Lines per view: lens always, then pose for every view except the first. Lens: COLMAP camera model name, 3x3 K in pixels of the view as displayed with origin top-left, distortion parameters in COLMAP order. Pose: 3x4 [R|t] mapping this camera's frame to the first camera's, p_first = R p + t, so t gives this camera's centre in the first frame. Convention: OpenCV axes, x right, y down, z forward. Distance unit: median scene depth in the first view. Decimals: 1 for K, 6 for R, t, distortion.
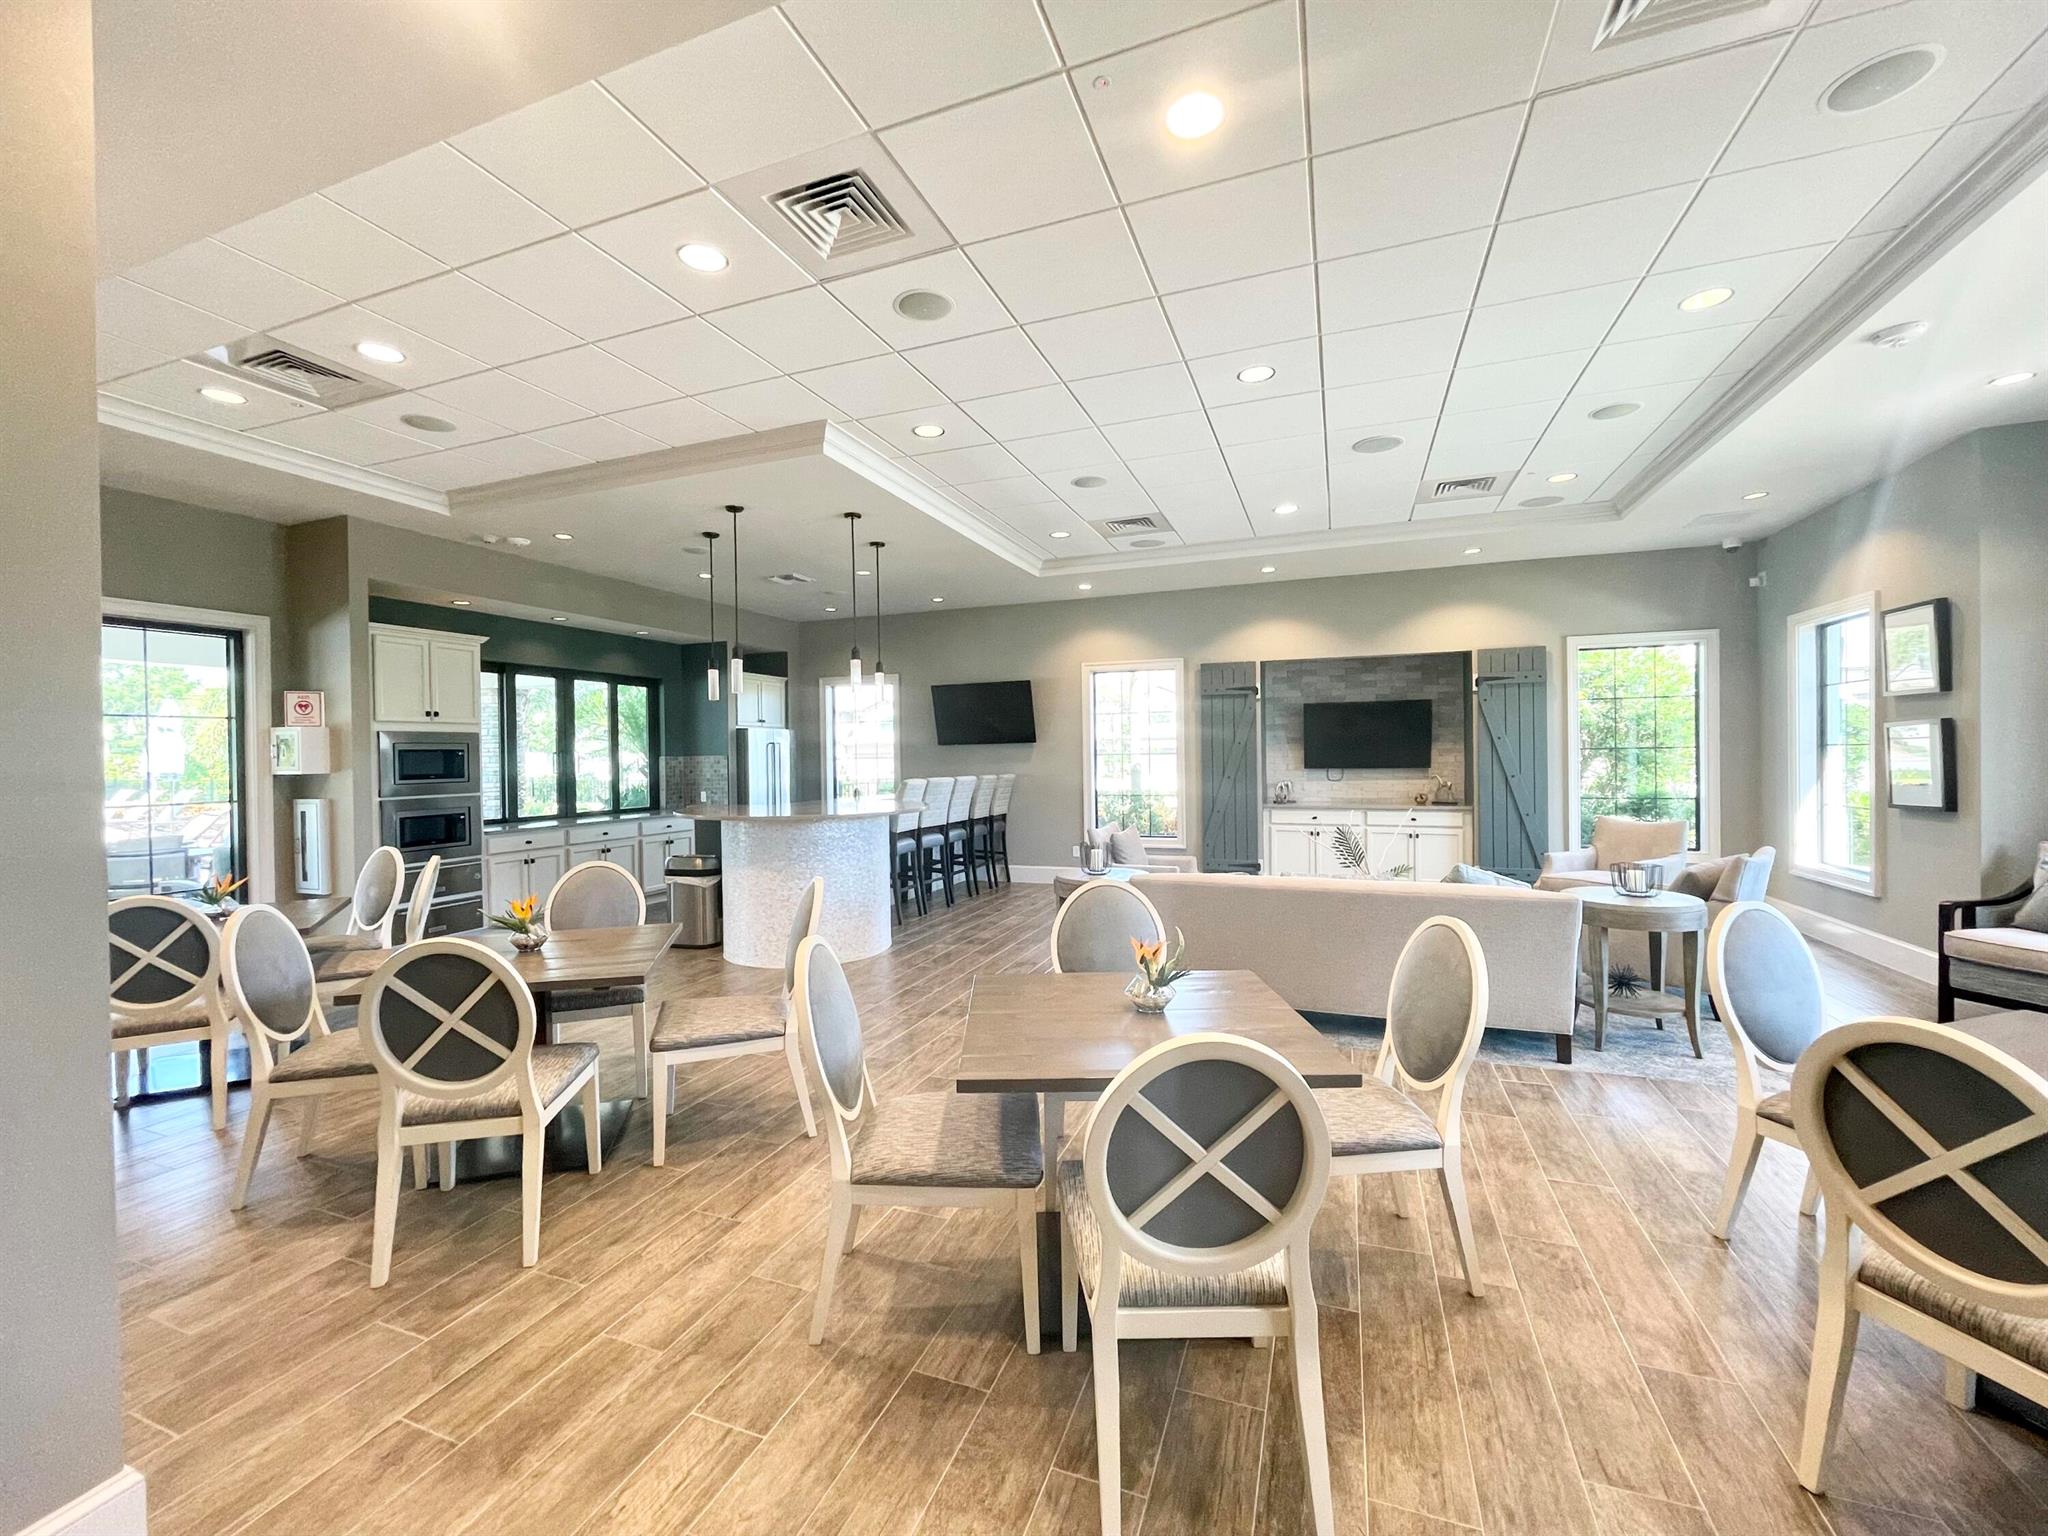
lens RADIAL K [[833.8, 0, 1024.0], [0, 833.8, 768.0], [0, 0, 1]] dist [-0.002176, -0.000336]
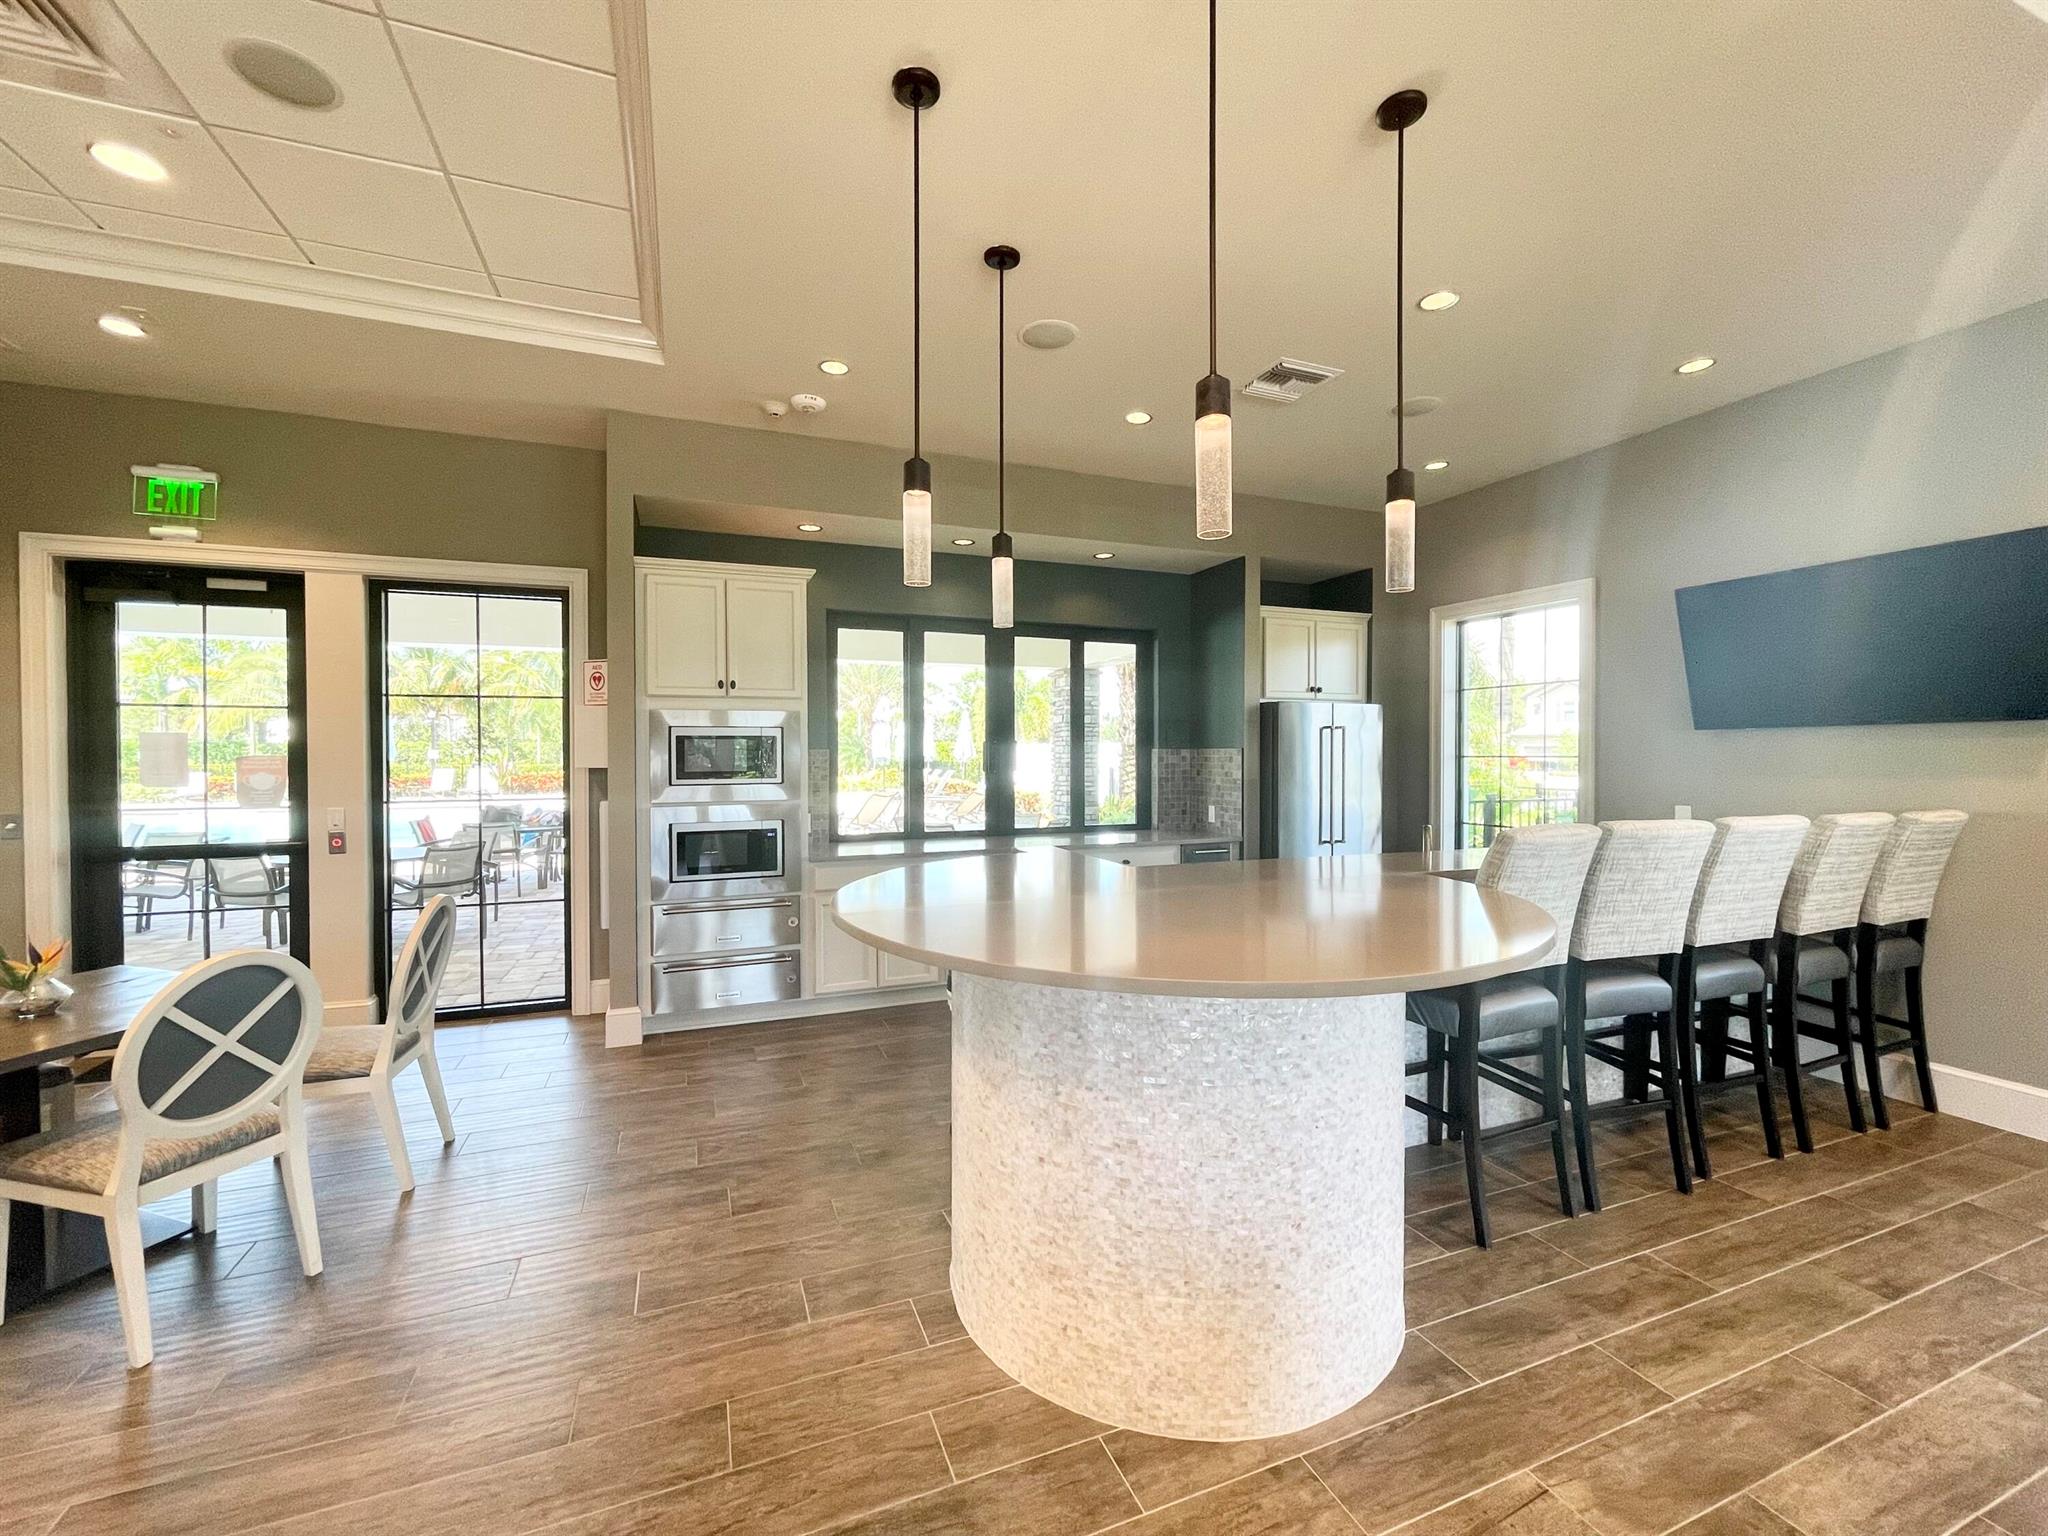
lens RADIAL K [[833.8, 0, 1024.0], [0, 833.8, 768.0], [0, 0, 1]] dist [-0.002176, -0.000336]
pose [[0.672745, 0.024634, -0.739465, -0.020765], [-0.018850, 0.999692, 0.016154, -0.007952], [0.739635, 0.003072, 0.673002, 0.501491]]
